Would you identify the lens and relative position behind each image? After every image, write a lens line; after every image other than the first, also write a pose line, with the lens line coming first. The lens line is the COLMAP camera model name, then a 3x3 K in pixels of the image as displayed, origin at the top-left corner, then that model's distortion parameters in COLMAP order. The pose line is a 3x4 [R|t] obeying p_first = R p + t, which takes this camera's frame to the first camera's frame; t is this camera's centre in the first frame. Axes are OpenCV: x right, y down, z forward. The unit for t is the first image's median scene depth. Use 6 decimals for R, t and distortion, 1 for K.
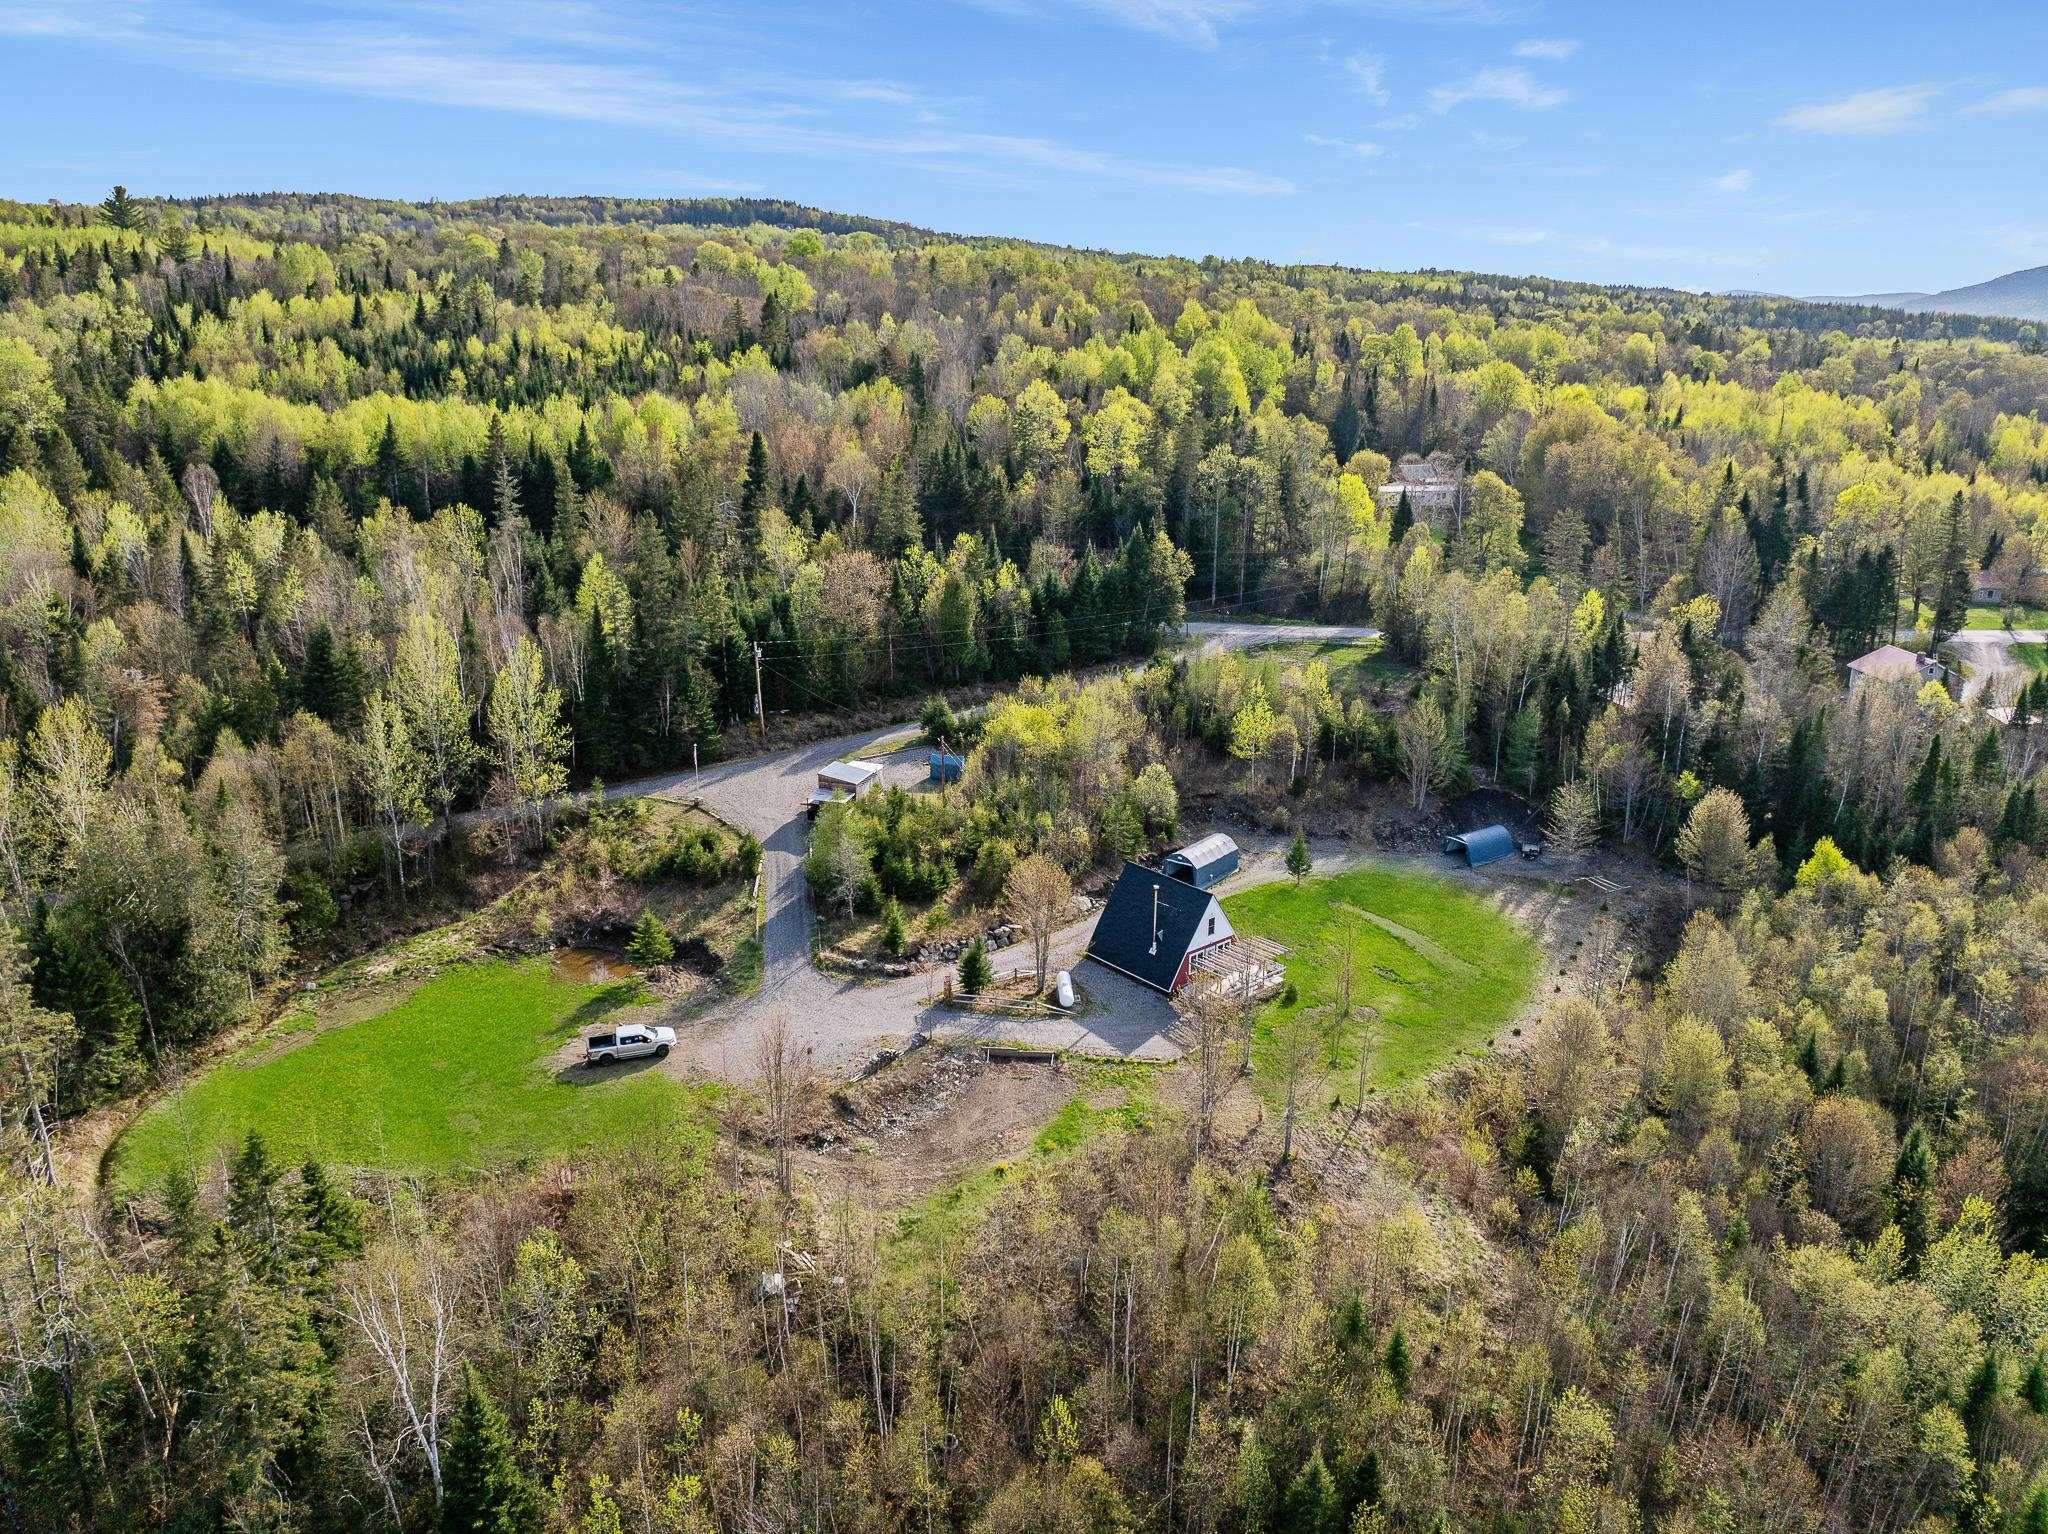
lens RADIAL K [[1388.7, 0, 1045.3], [0, 1388.7, 759.9], [0, 0, 1]] dist [-0.035515, -0.001698]
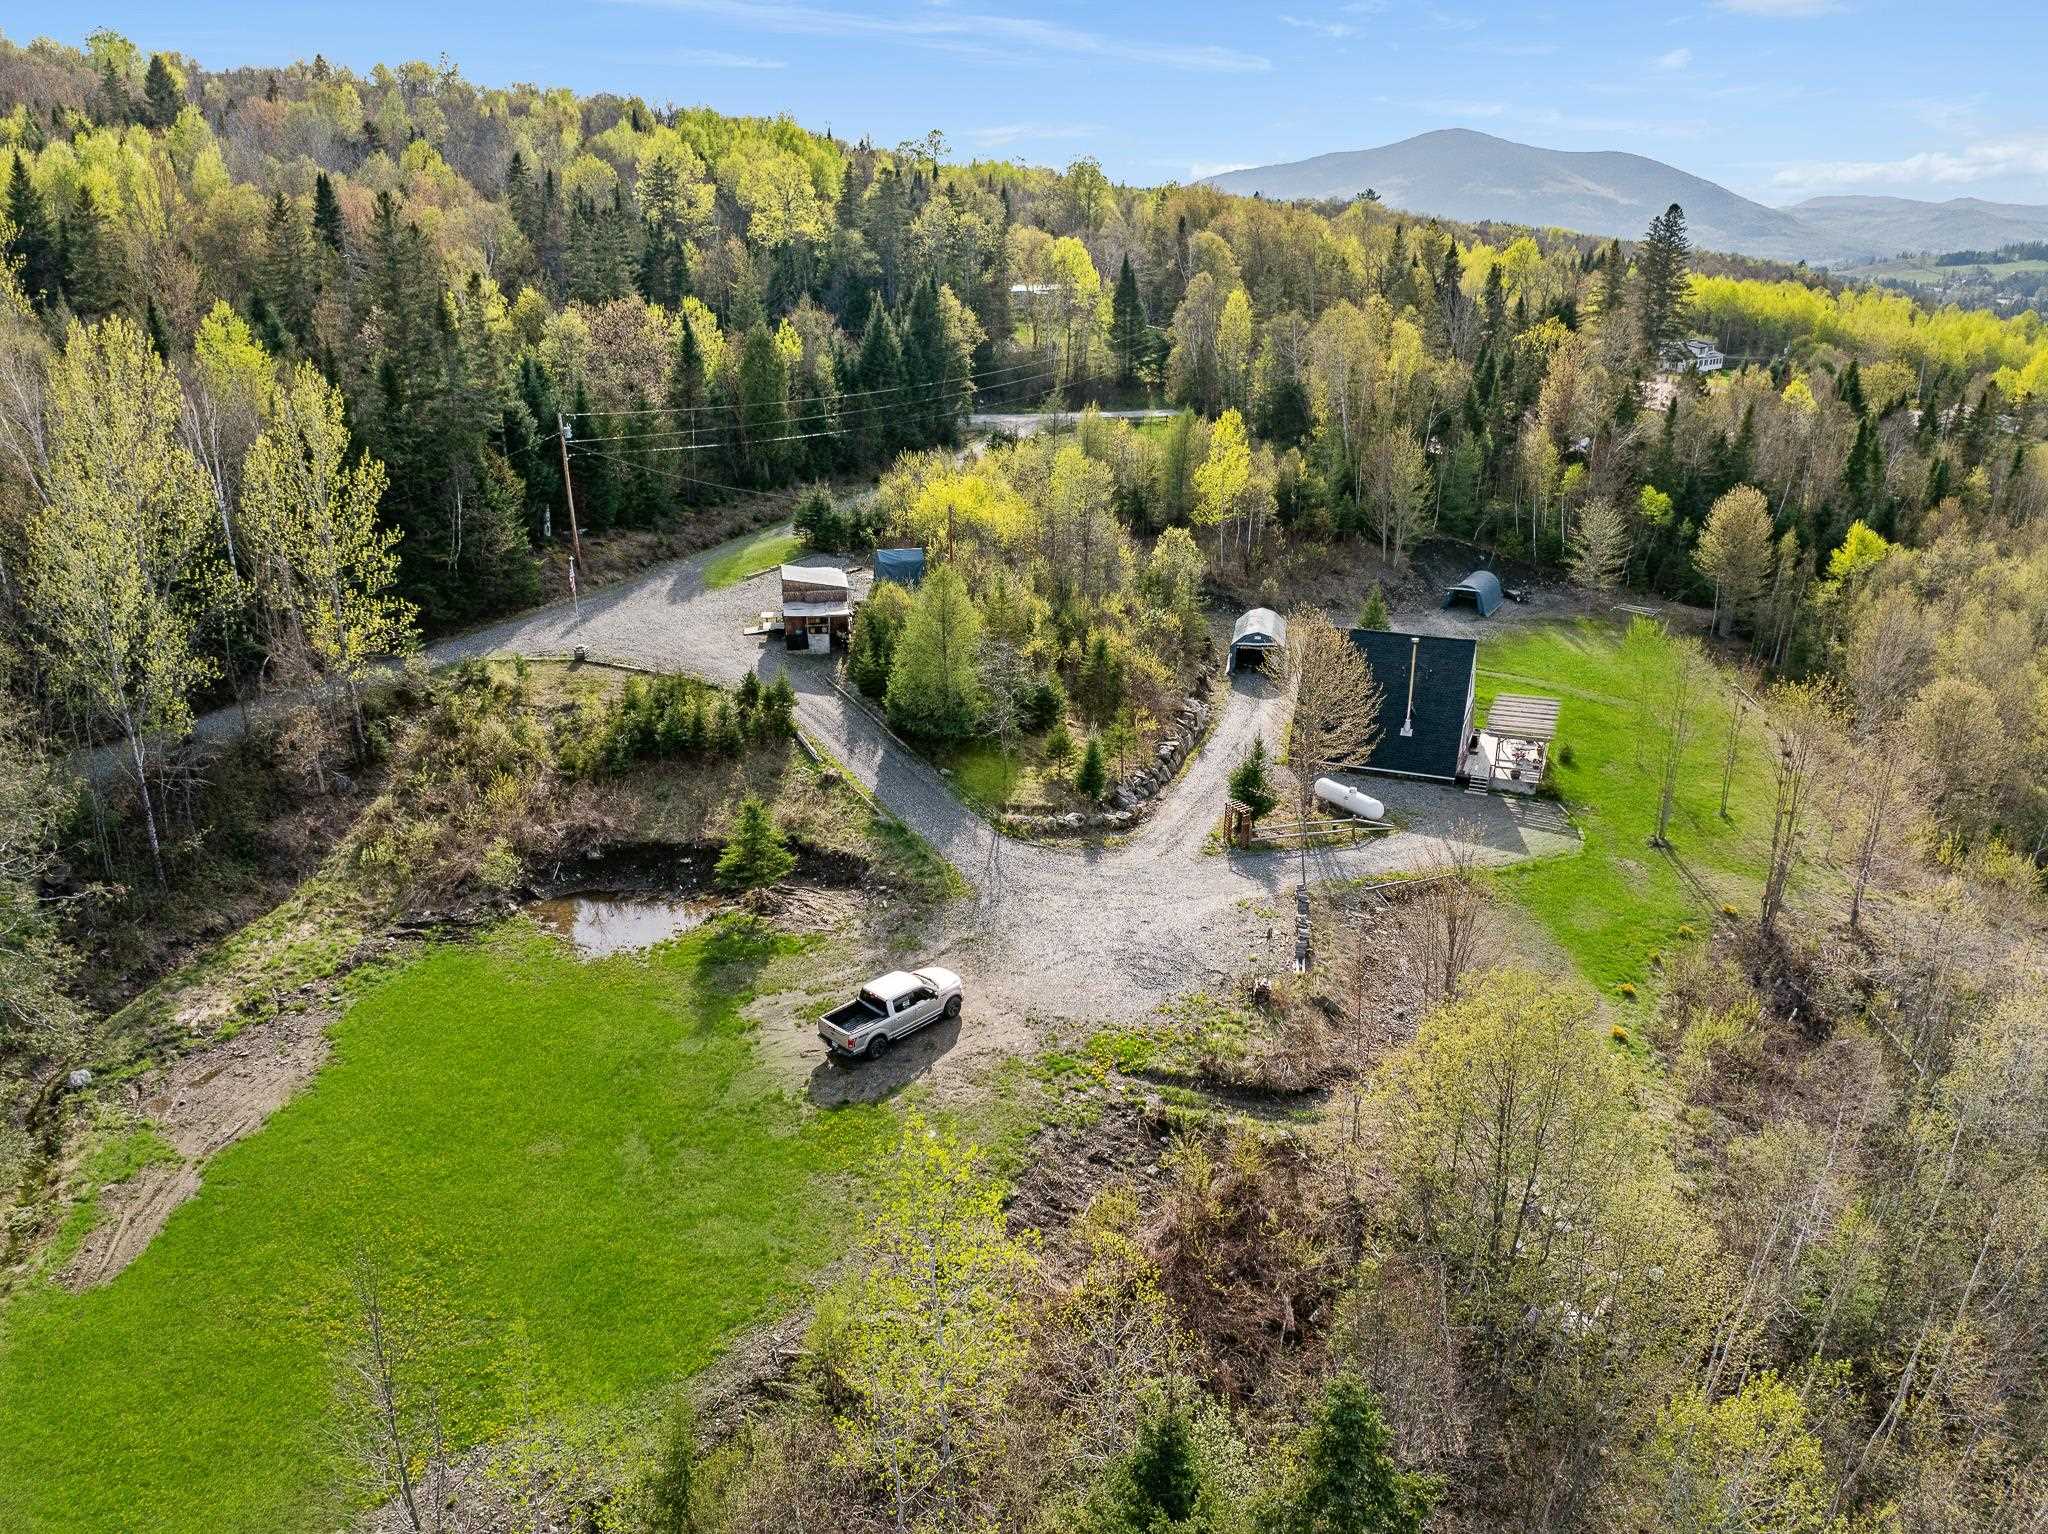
lens RADIAL K [[1388.7, 0, 1045.3], [0, 1388.7, 759.9], [0, 0, 1]] dist [-0.035515, -0.001698]
pose [[0.890477, -0.166197, 0.423591, -0.350987], [0.138034, 0.985708, 0.096569, 0.048477], [-0.433587, -0.027523, 0.900691, 0.368050]]
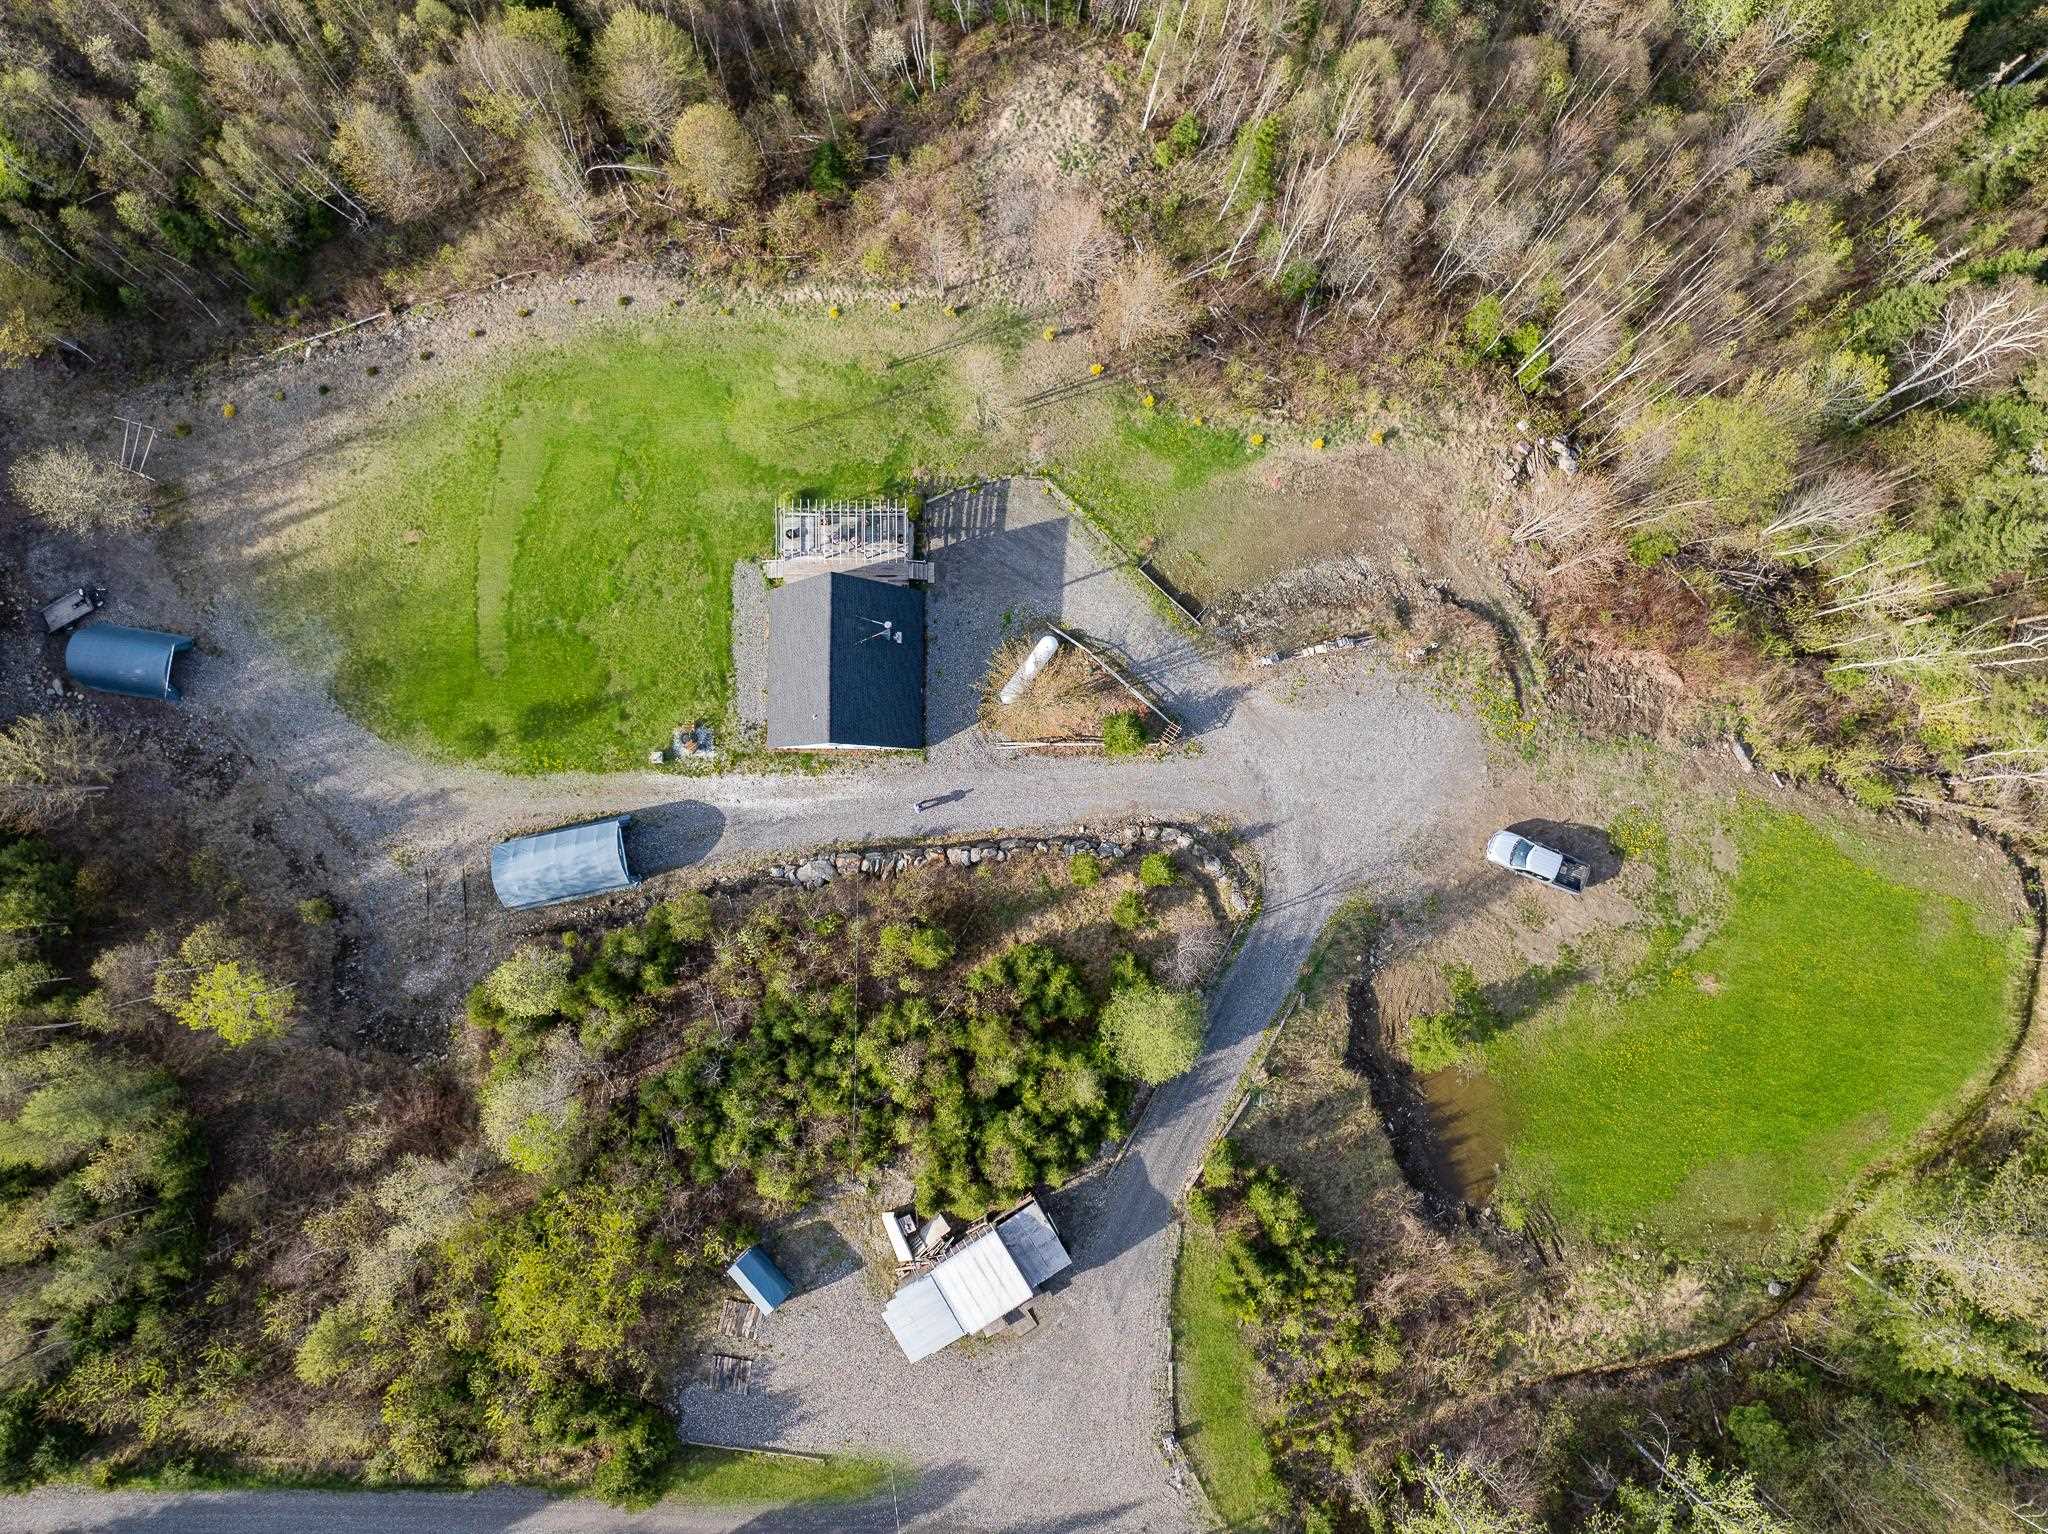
lens RADIAL K [[1423.5, 0, 1016.0], [0, 1423.5, 773.4], [0, 0, 1]] dist [-0.028529, -0.002700]
pose [[-0.753182, -0.656337, 0.044029, -0.043791], [0.194591, -0.158367, 0.968016, -0.535464], [-0.628372, 0.737660, 0.246996, 0.718473]]
